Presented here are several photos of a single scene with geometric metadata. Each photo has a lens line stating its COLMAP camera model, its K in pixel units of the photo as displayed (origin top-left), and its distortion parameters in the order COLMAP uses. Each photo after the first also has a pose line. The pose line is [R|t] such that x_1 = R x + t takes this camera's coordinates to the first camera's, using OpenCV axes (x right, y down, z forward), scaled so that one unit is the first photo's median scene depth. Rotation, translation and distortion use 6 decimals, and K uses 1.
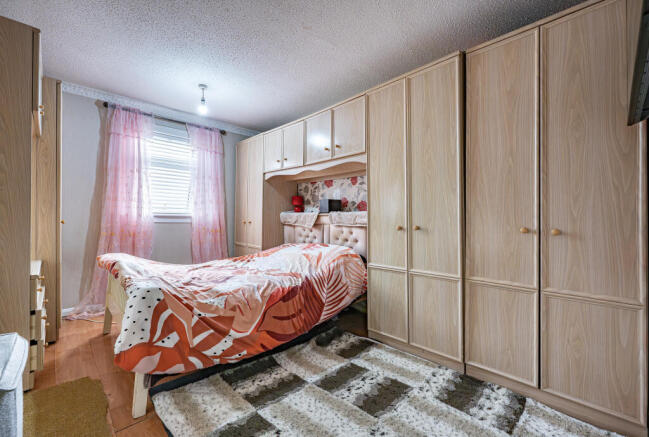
lens RADIAL K [[268.0, 0, 322.9], [0, 268.0, 213.8], [0, 0, 1]] dist [0.000383, -0.000049]
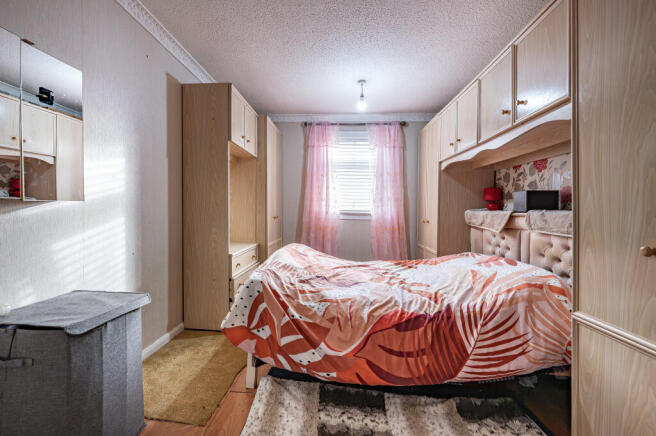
lens RADIAL K [[267.0, 0, 324.8], [0, 267.0, 212.4], [0, 0, 1]] dist [0.000492, -0.000016]
pose [[0.658722, 0.011190, -0.752303, 0.225896], [-0.003066, 0.999921, 0.012189, -0.011426], [0.752380, -0.005722, 0.658704, 0.281606]]
